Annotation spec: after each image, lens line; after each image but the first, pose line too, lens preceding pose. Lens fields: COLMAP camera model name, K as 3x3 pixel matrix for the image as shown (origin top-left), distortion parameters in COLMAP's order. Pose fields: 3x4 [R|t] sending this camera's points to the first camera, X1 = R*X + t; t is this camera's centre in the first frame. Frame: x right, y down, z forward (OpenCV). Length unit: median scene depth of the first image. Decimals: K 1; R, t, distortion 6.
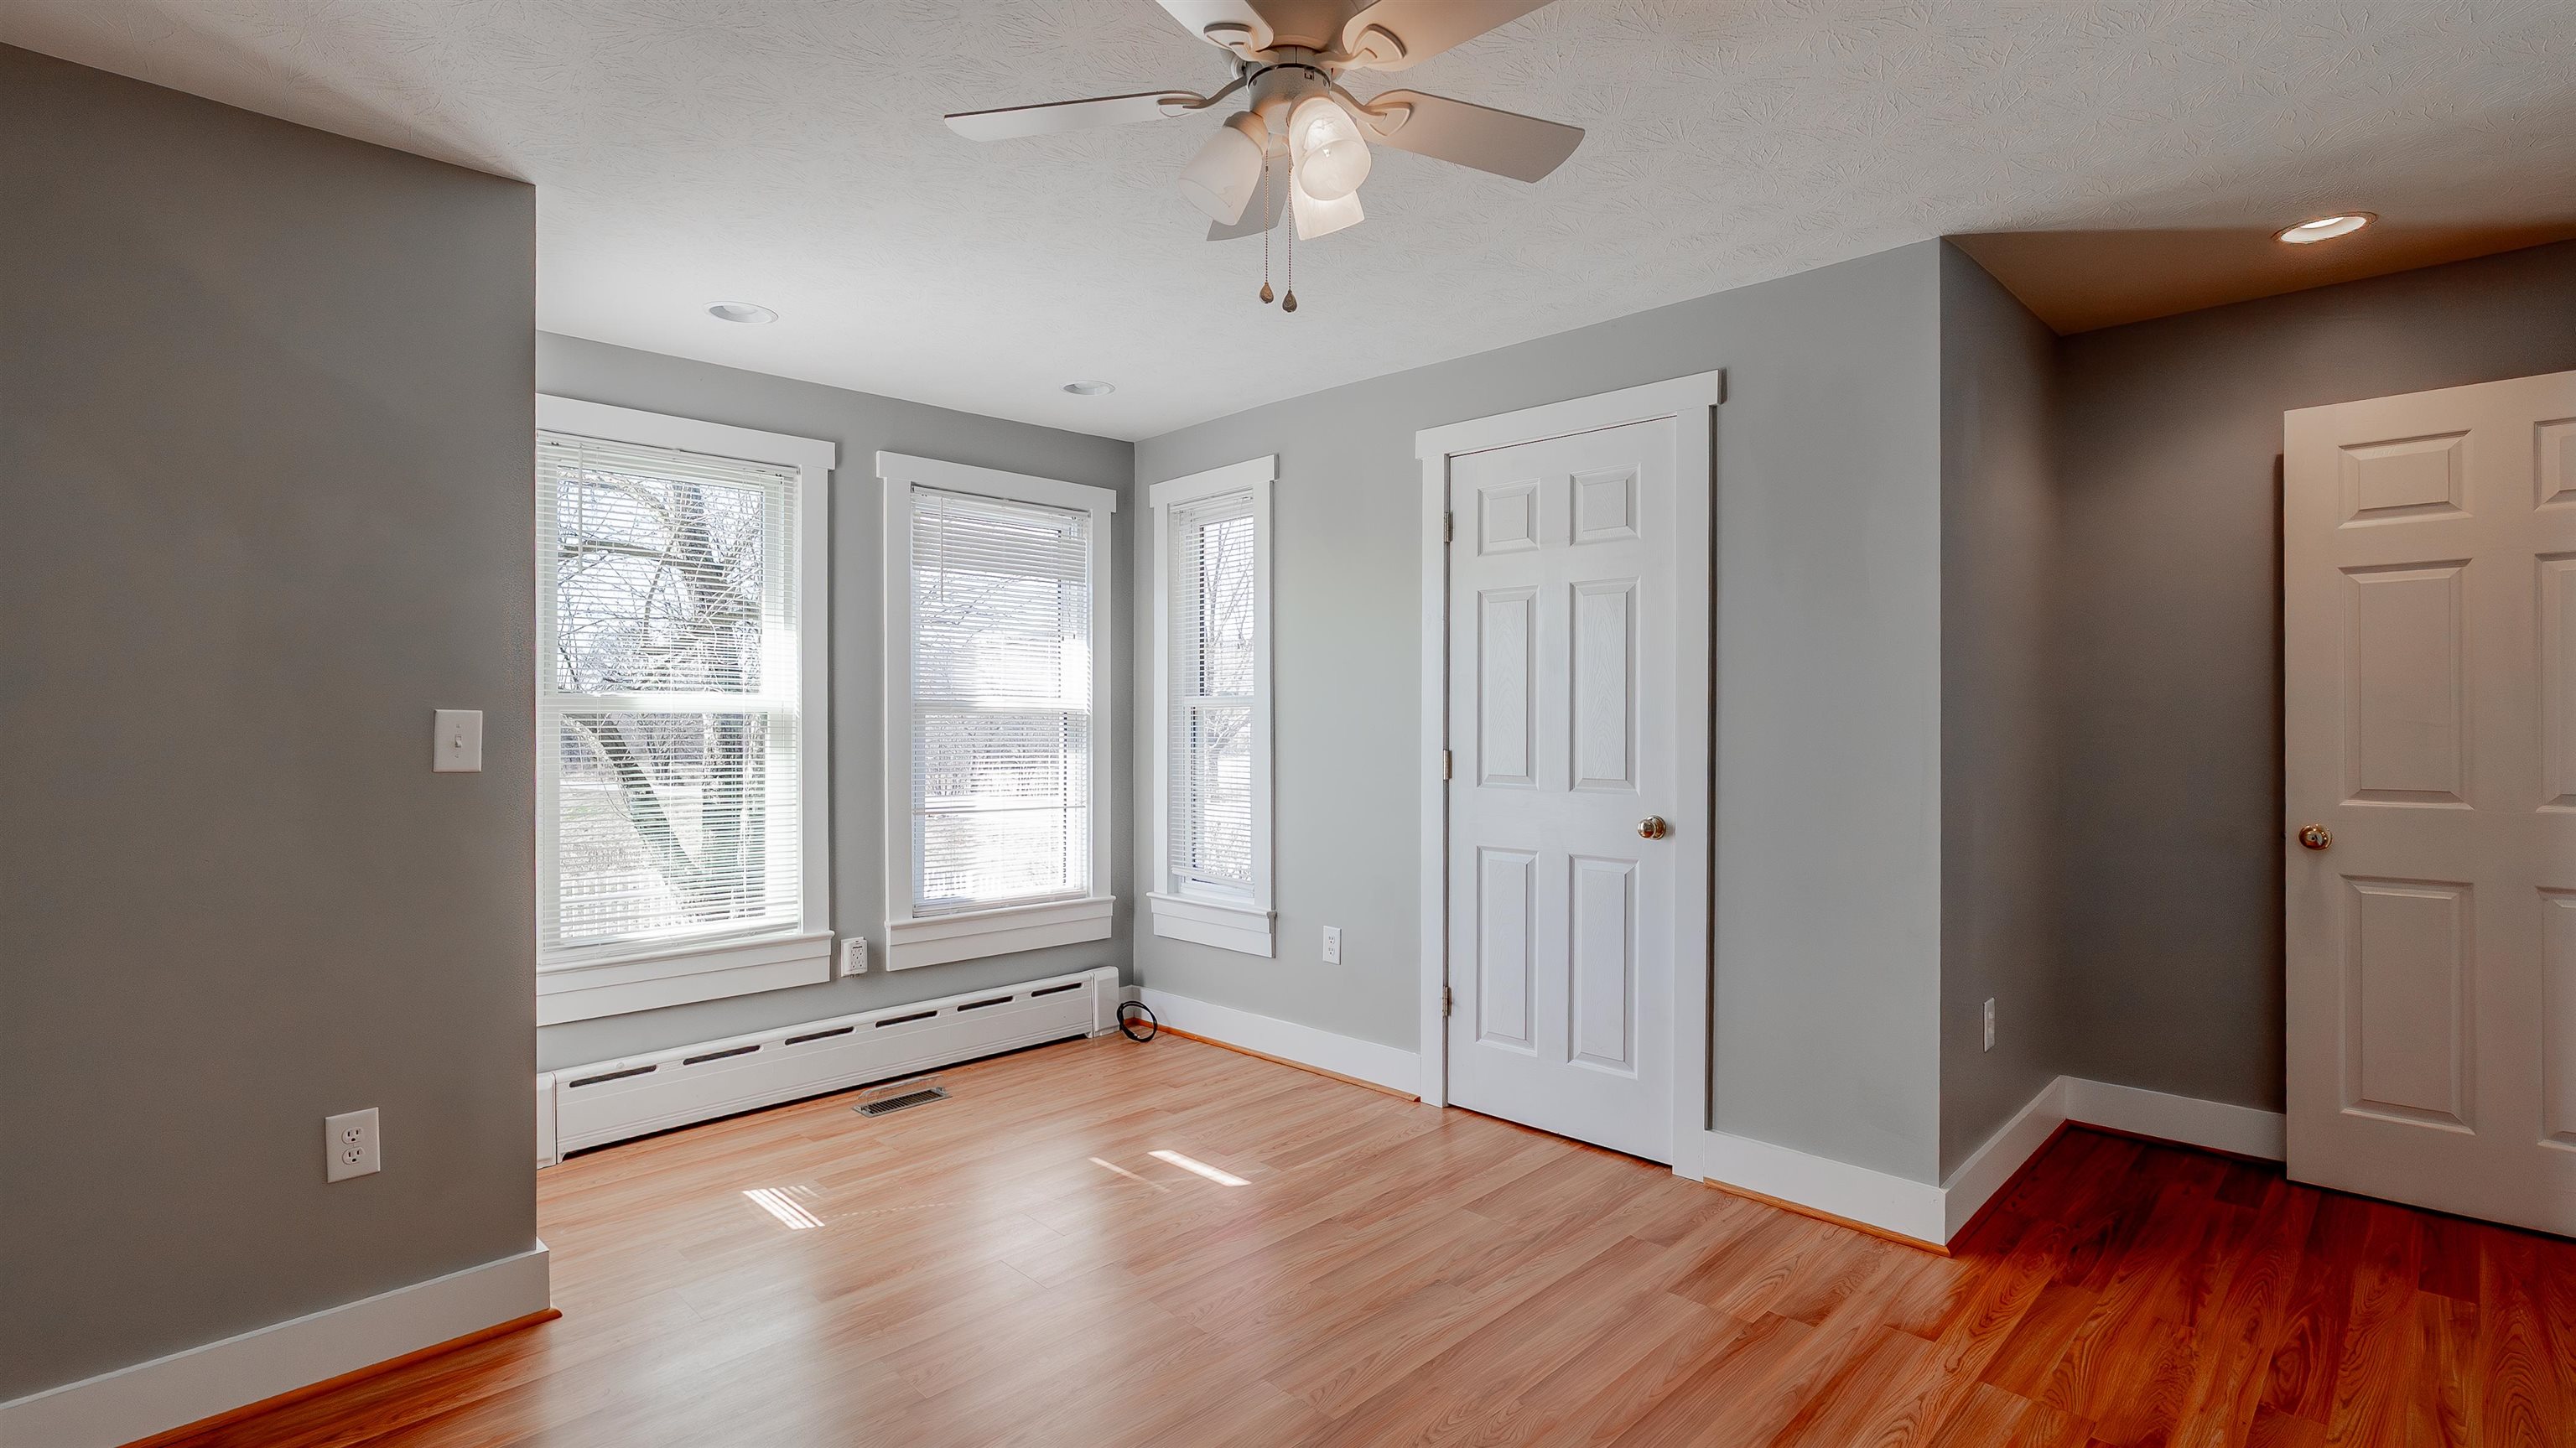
lens RADIAL K [[1218.2, 0, 1287.2], [0, 1218.2, 750.0], [0, 0, 1]] dist [-0.001490, -0.000186]
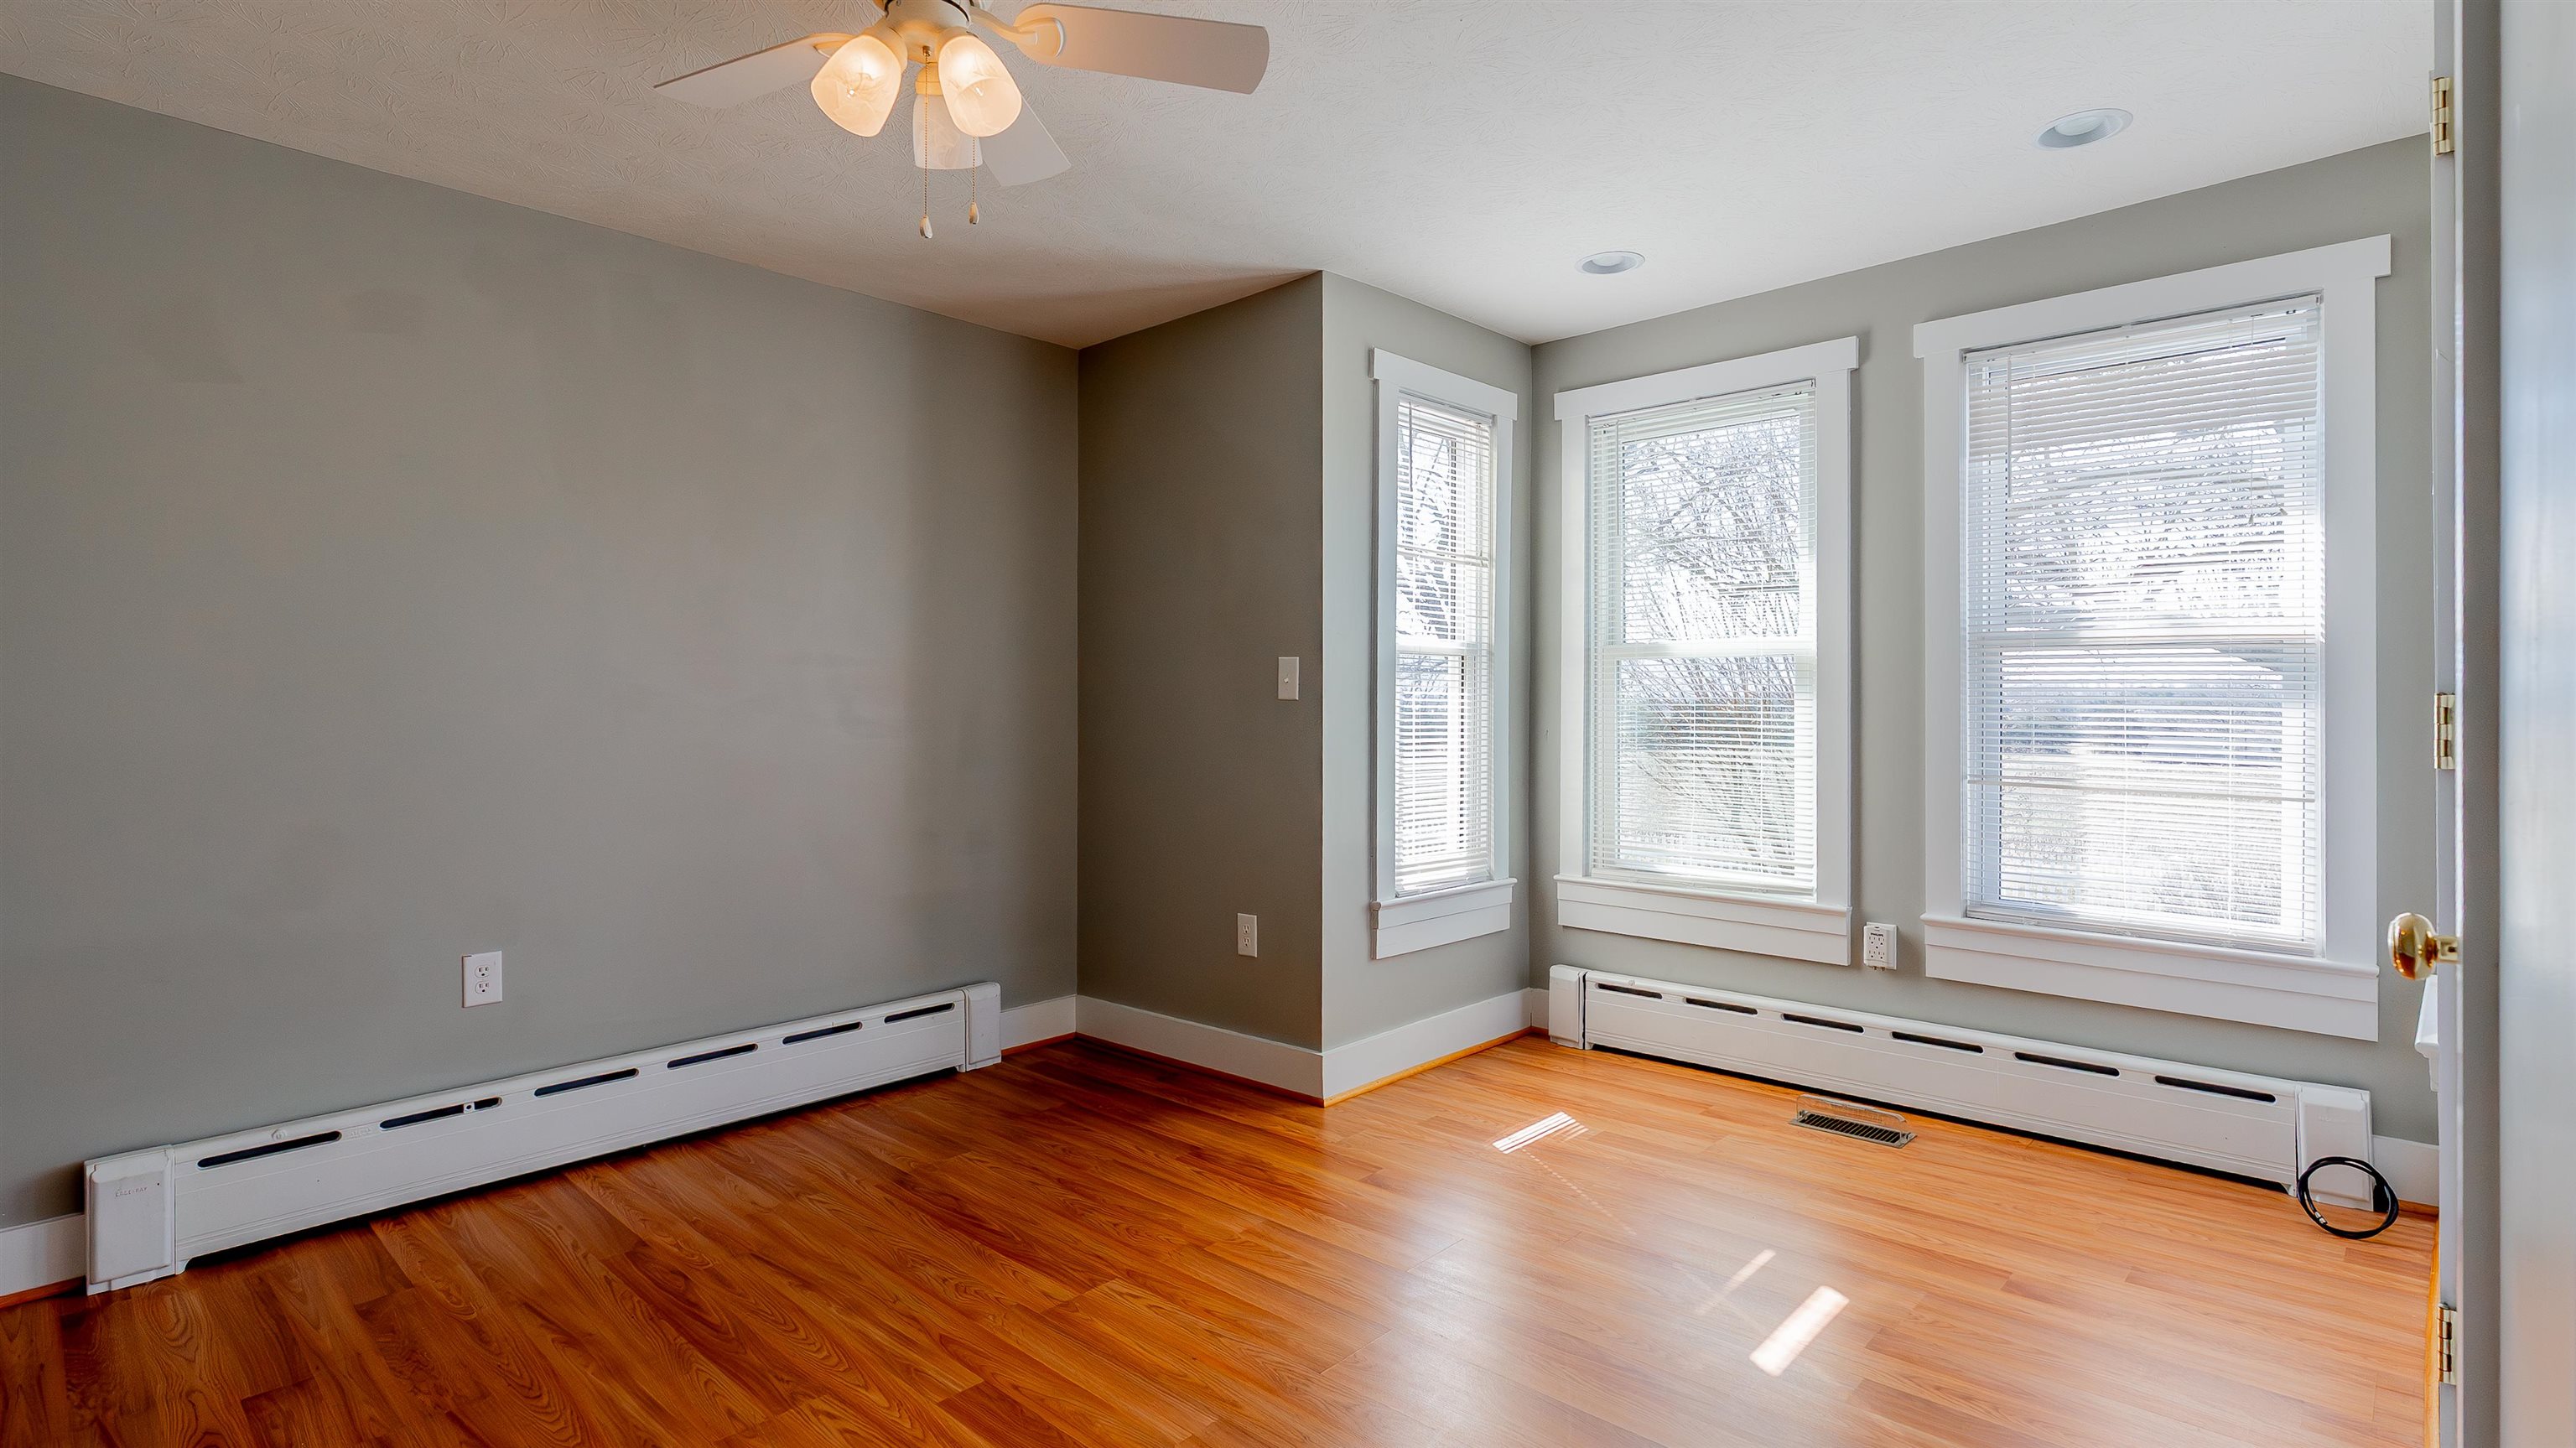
lens RADIAL K [[1226.5, 0, 1296.4], [0, 1226.5, 711.6], [0, 0, 1]] dist [-0.000964, -0.000228]
pose [[0.037360, 0.013481, -0.999211, 0.646138], [-0.020780, 0.999703, 0.012710, 0.011070], [0.999086, 0.020289, 0.037629, 0.792906]]
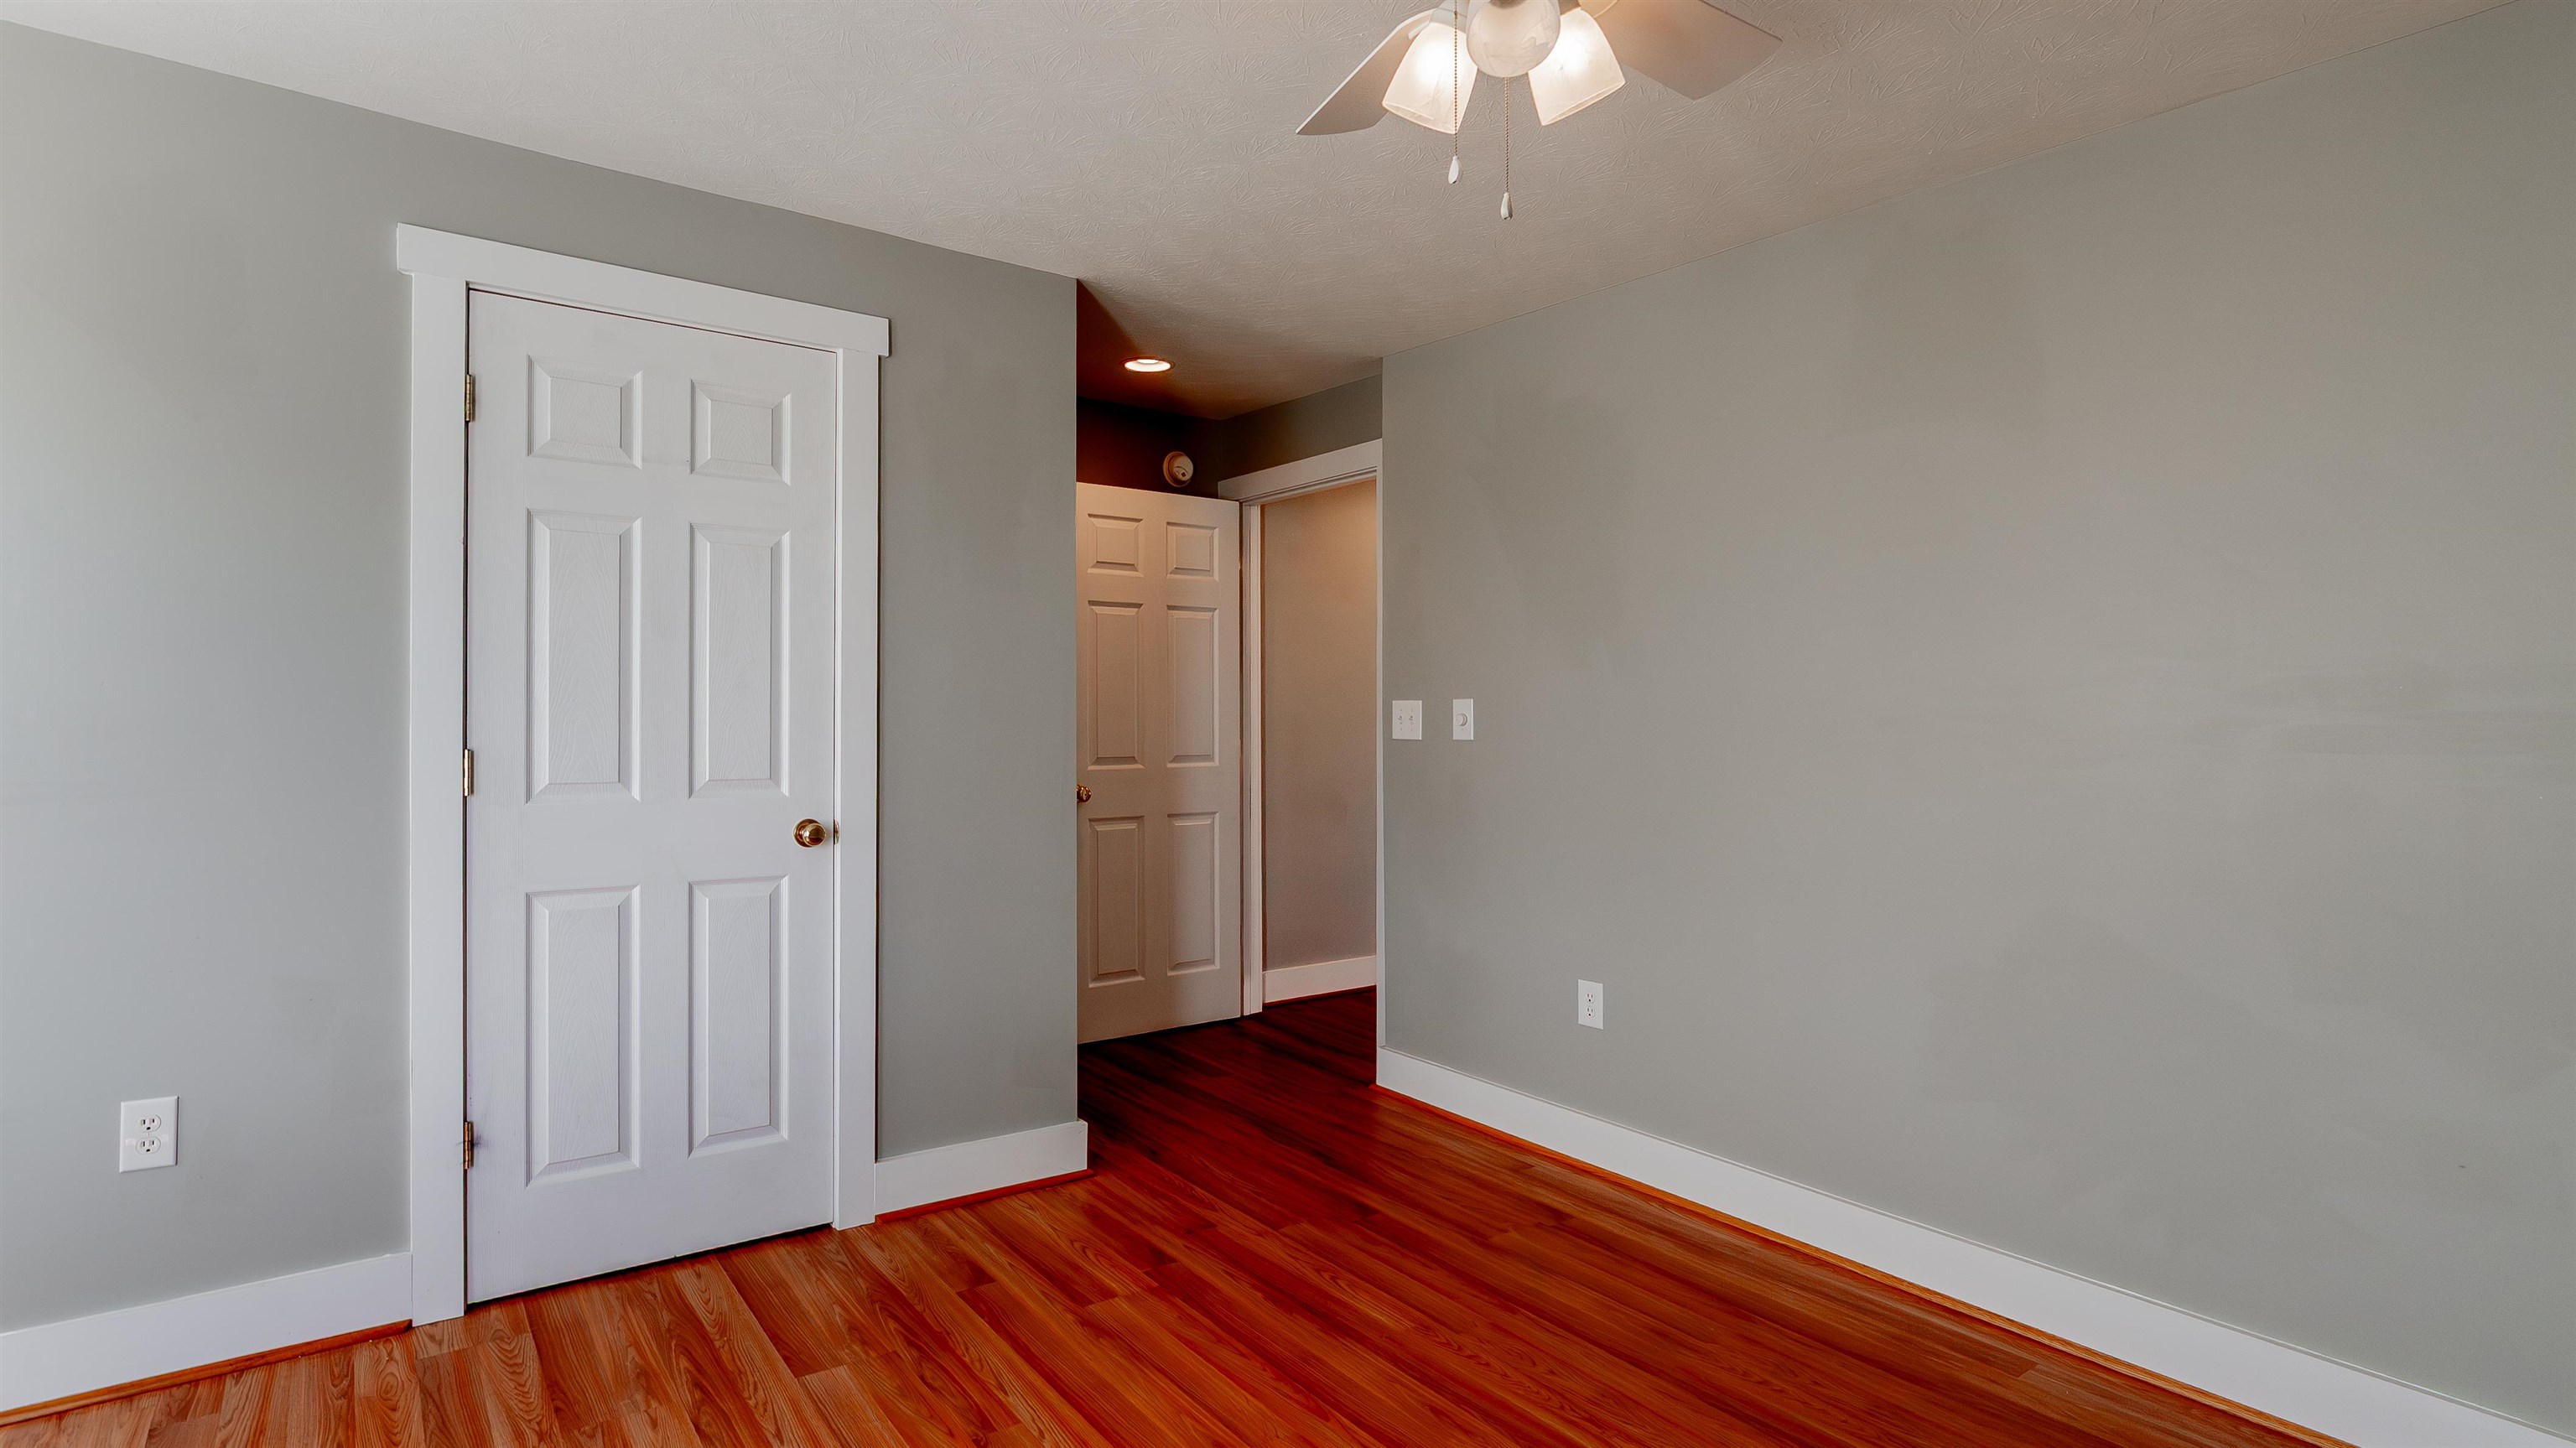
lens RADIAL K [[1200.4, 0, 1288.0], [0, 1200.4, 724.0], [0, 0, 1]] dist [-0.000579, -0.000237]
pose [[0.176465, -0.009083, 0.984265, -0.301350], [0.014370, 0.999875, 0.006651, -0.008252], [-0.984202, 0.012970, 0.176573, 0.345874]]
